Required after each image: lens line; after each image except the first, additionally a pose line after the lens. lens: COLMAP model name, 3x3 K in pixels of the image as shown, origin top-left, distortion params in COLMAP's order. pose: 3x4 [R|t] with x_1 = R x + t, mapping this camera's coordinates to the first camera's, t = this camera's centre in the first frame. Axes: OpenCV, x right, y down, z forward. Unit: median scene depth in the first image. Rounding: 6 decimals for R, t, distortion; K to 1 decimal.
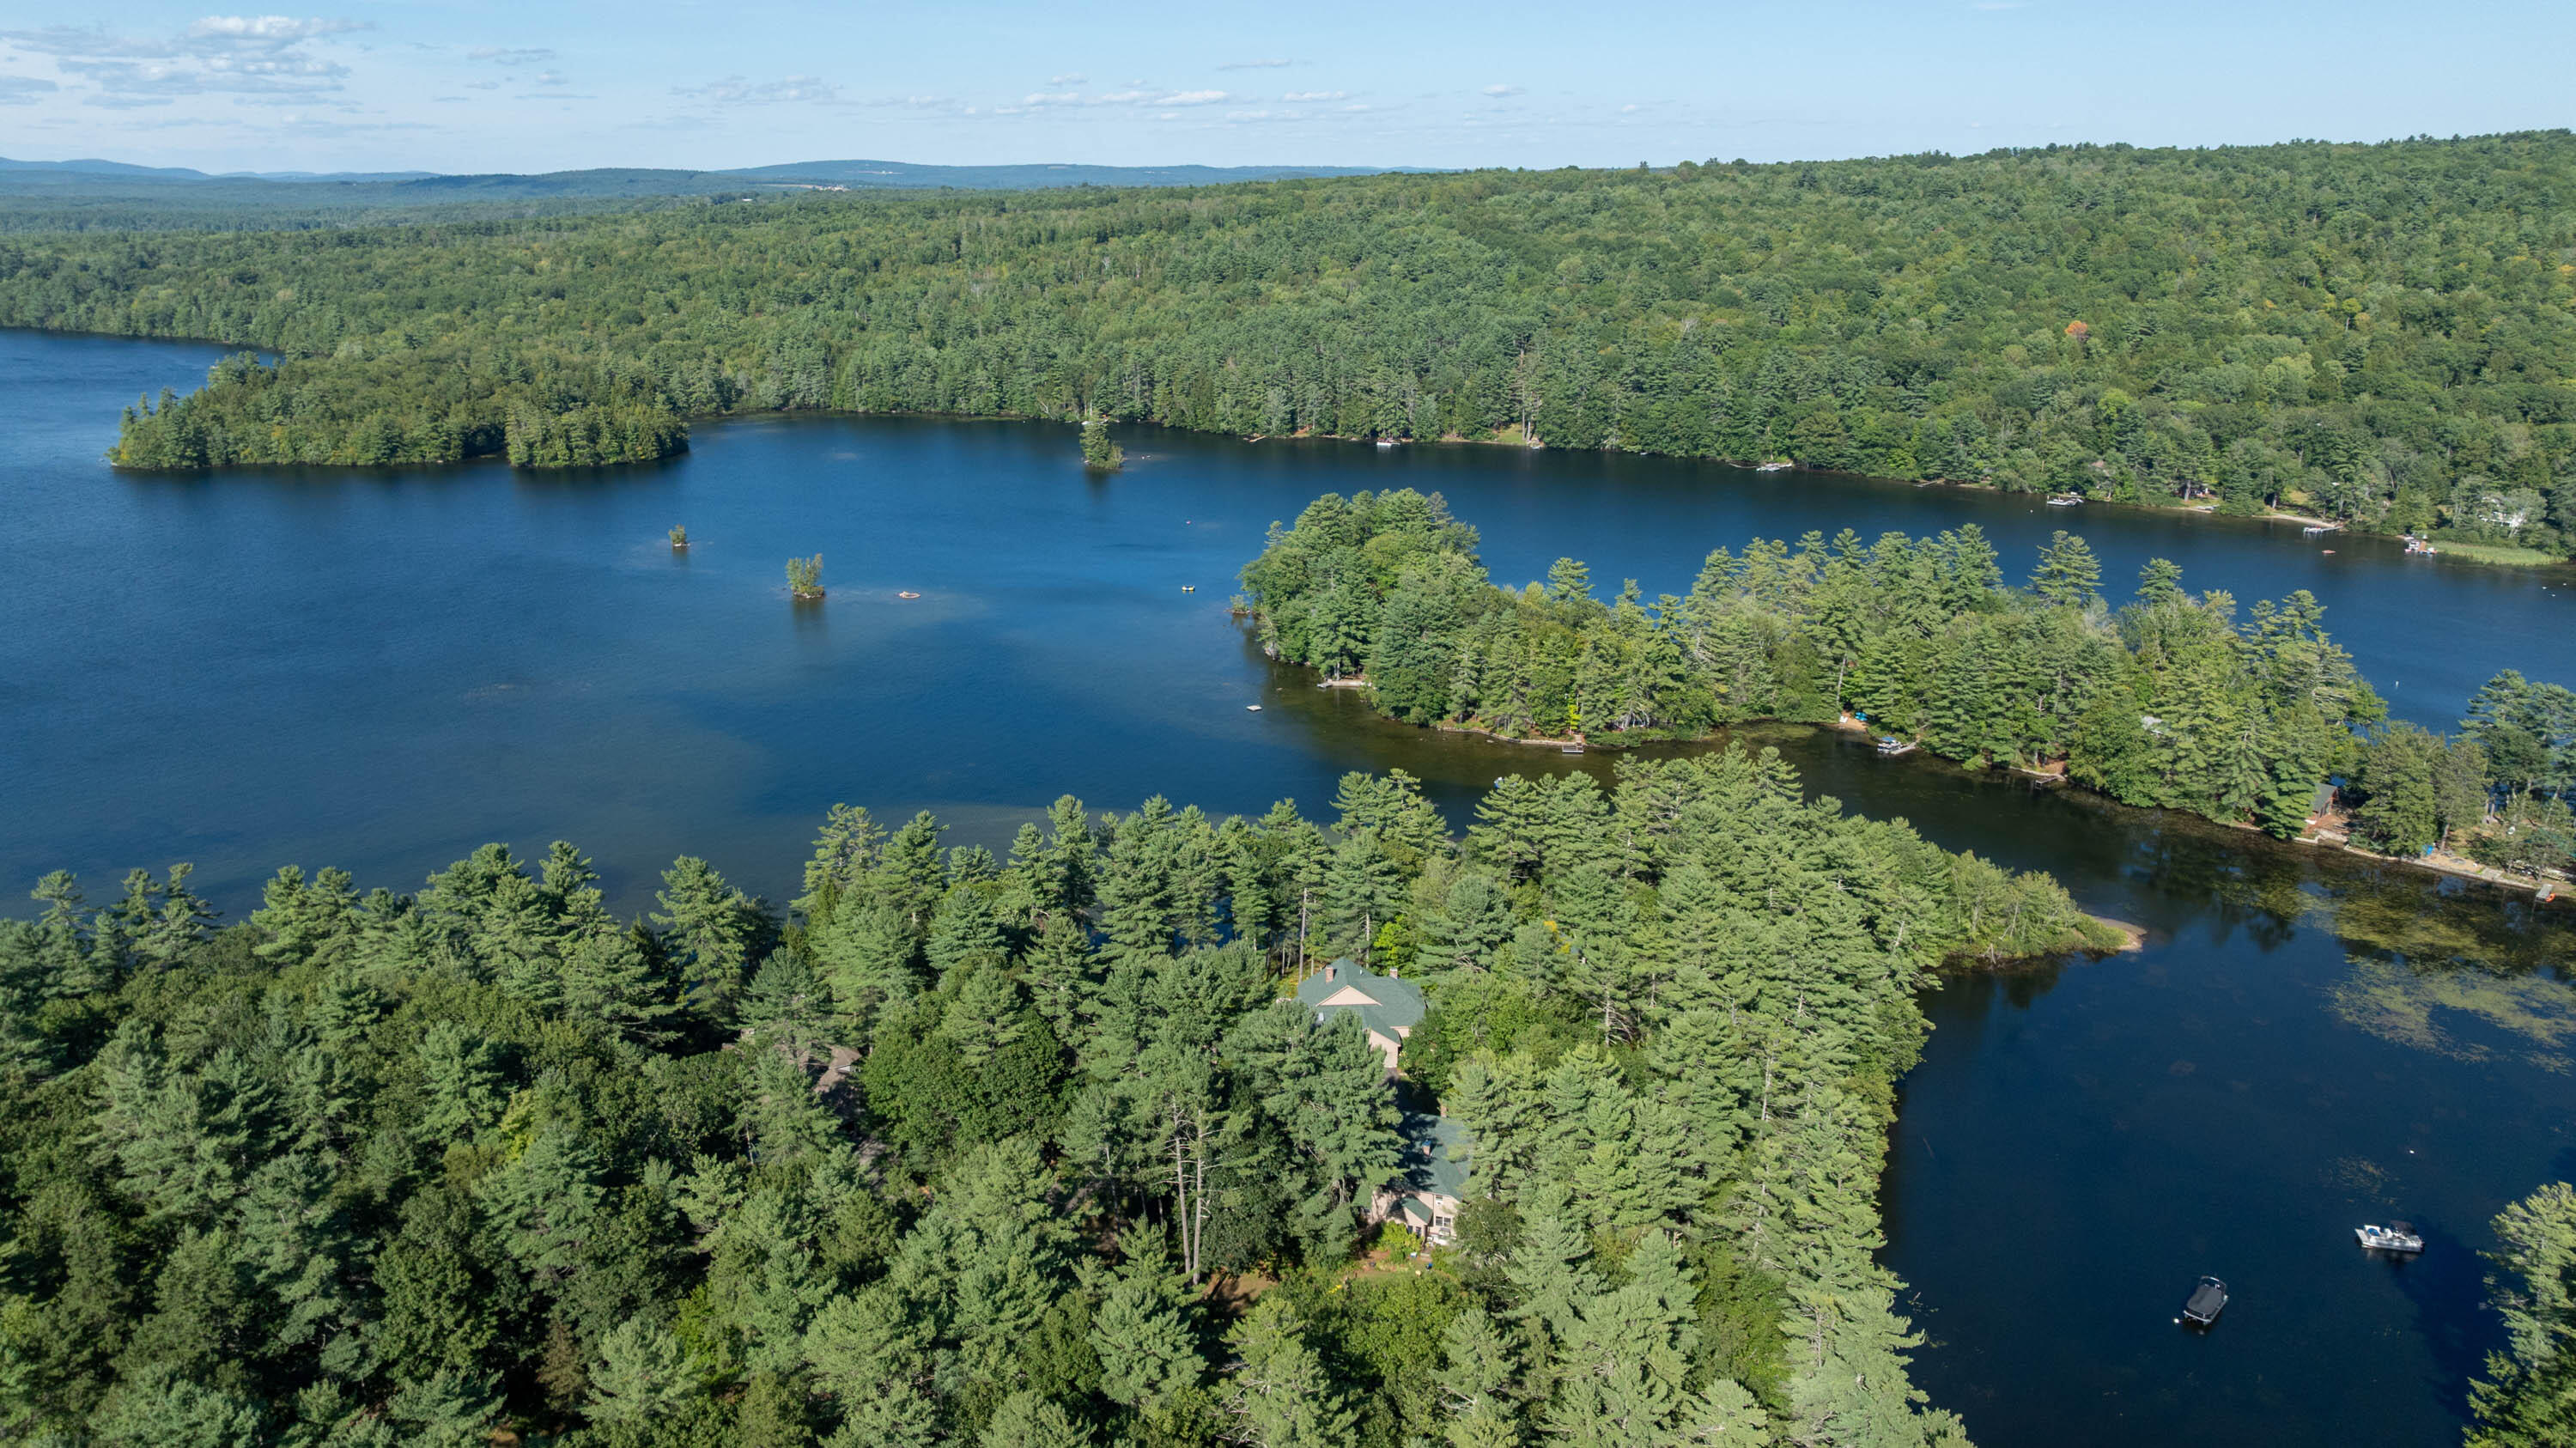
lens RADIAL K [[1830.9, 0, 1276.4], [0, 1830.9, 716.2], [0, 0, 1]] dist [-0.041266, 0.040188]
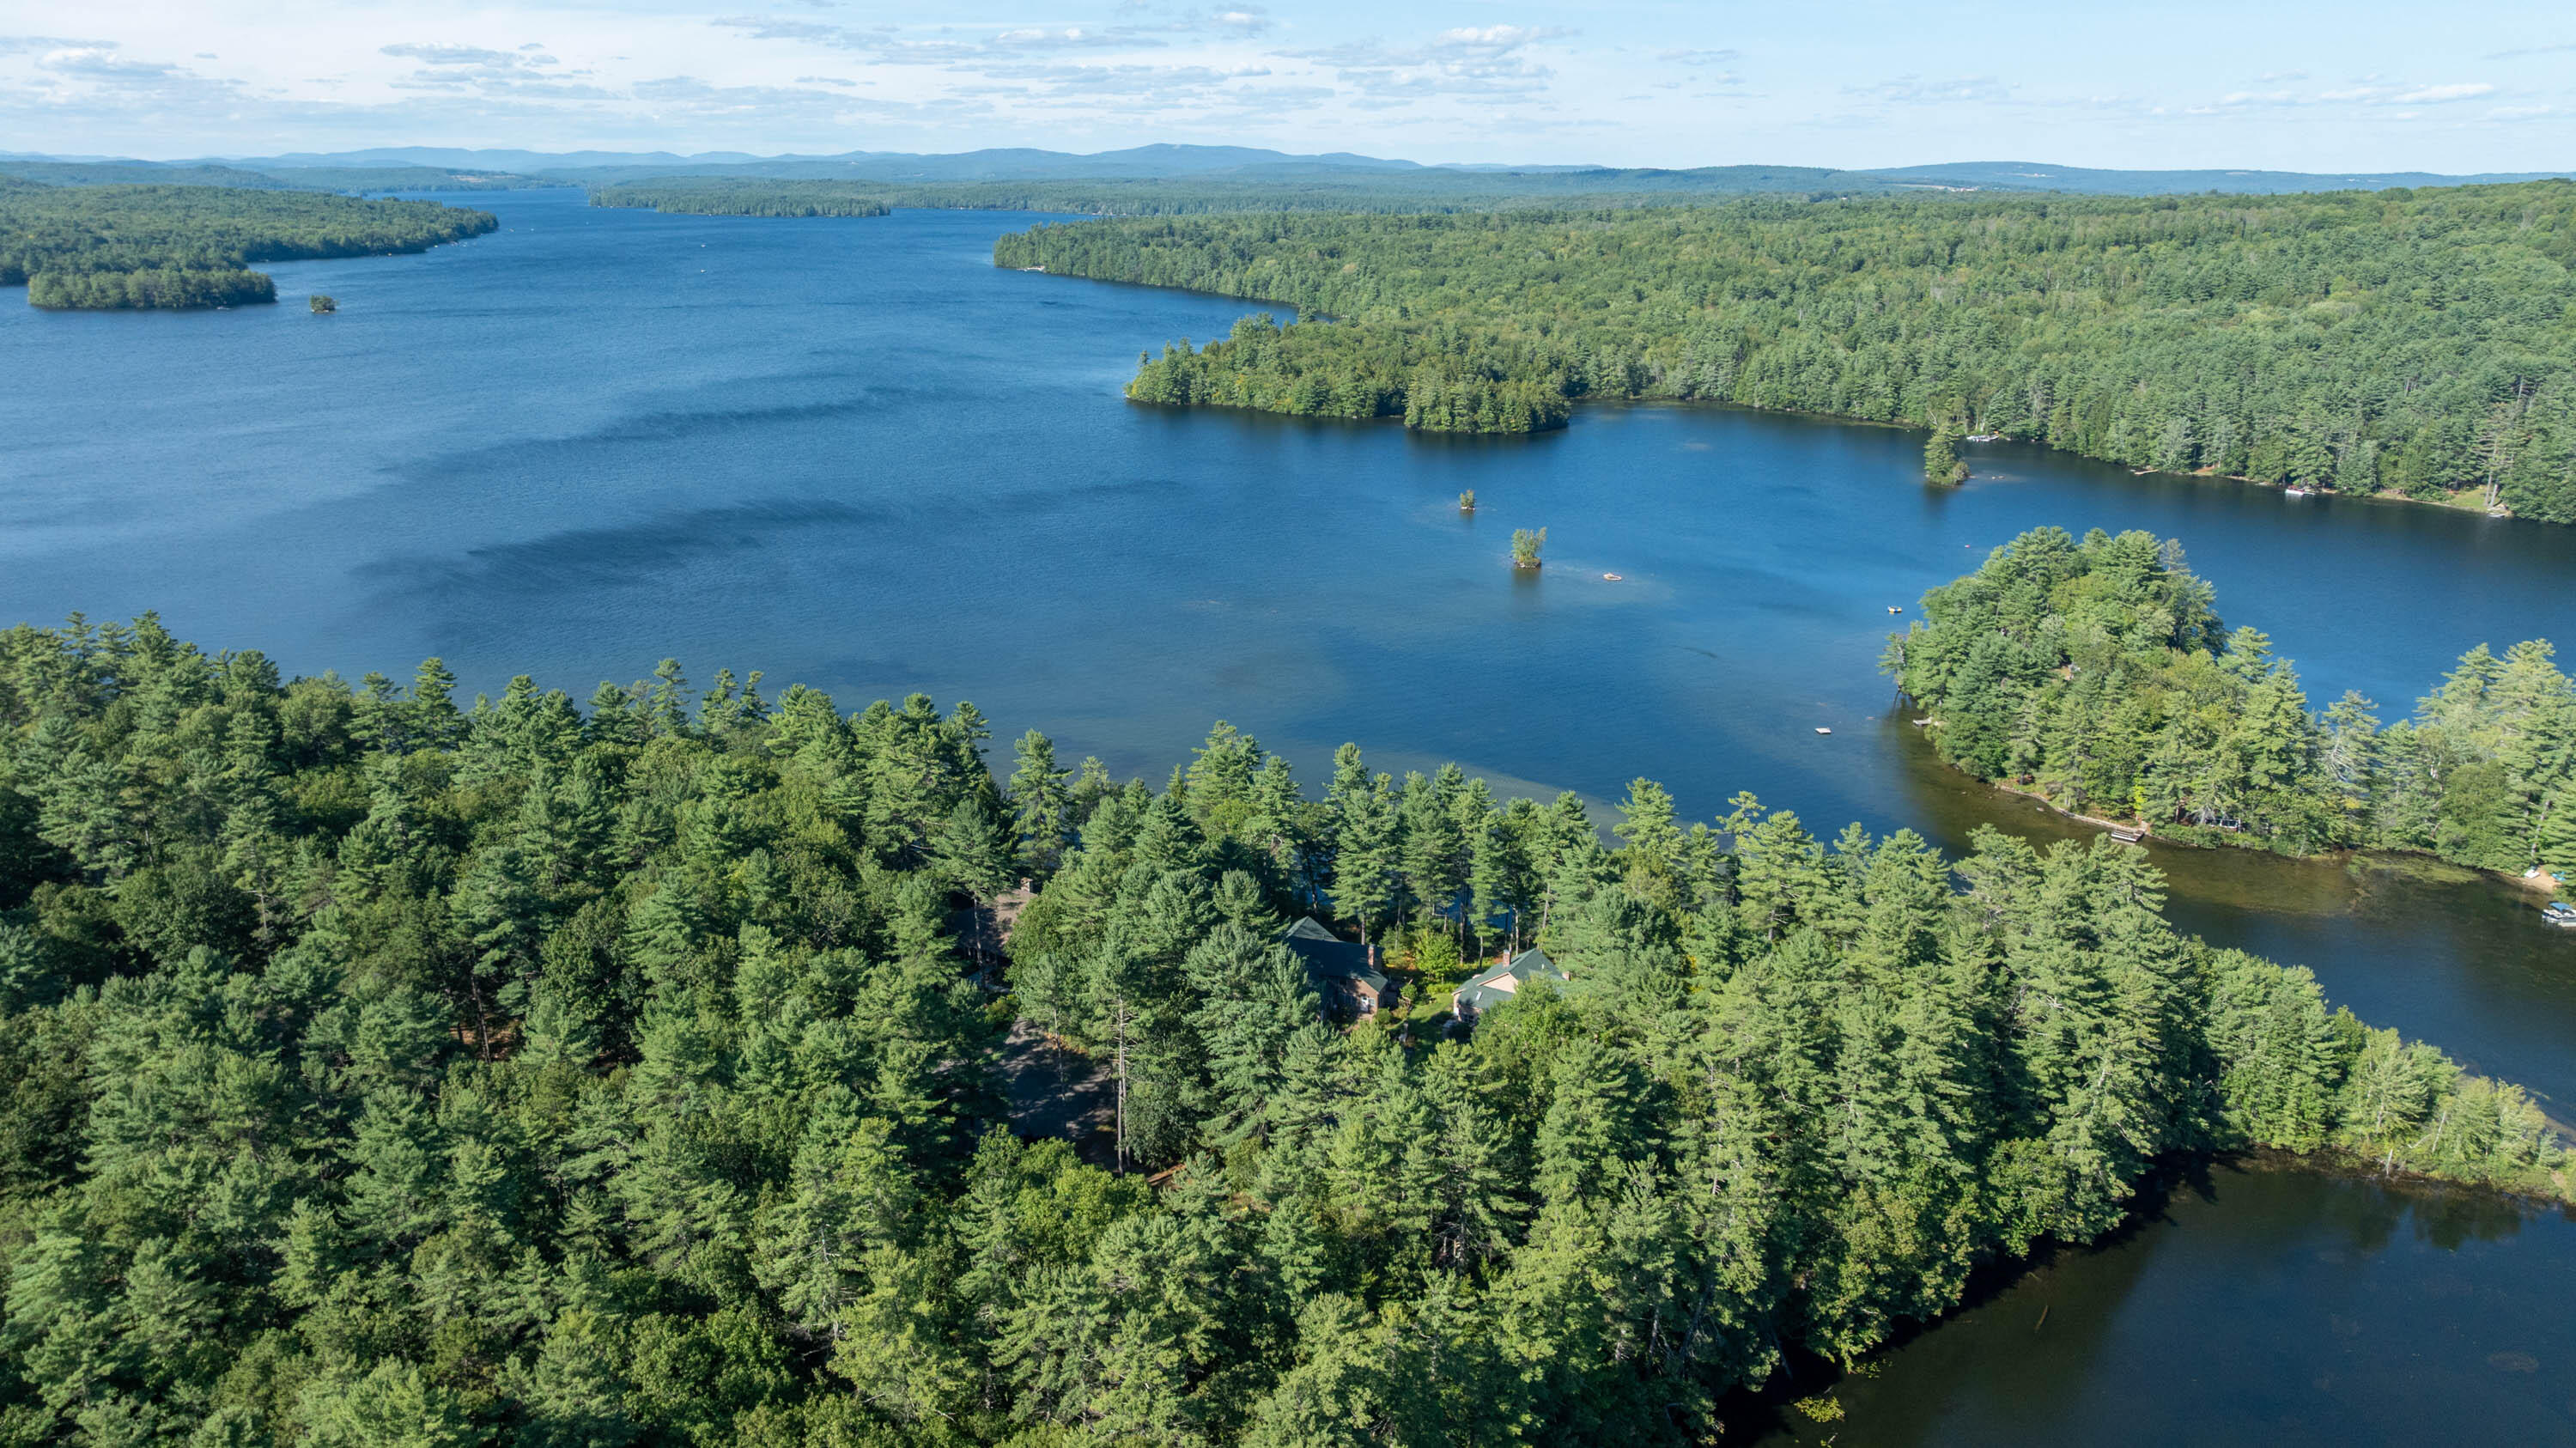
lens RADIAL K [[1830.9, 0, 1284.0], [0, 1830.9, 718.7], [0, 0, 1]] dist [-0.041266, 0.040188]
pose [[0.825103, 0.171392, -0.538359, 0.143247], [-0.170534, 0.983984, 0.051897, -0.006500], [0.538632, 0.048988, 0.841116, 0.025774]]
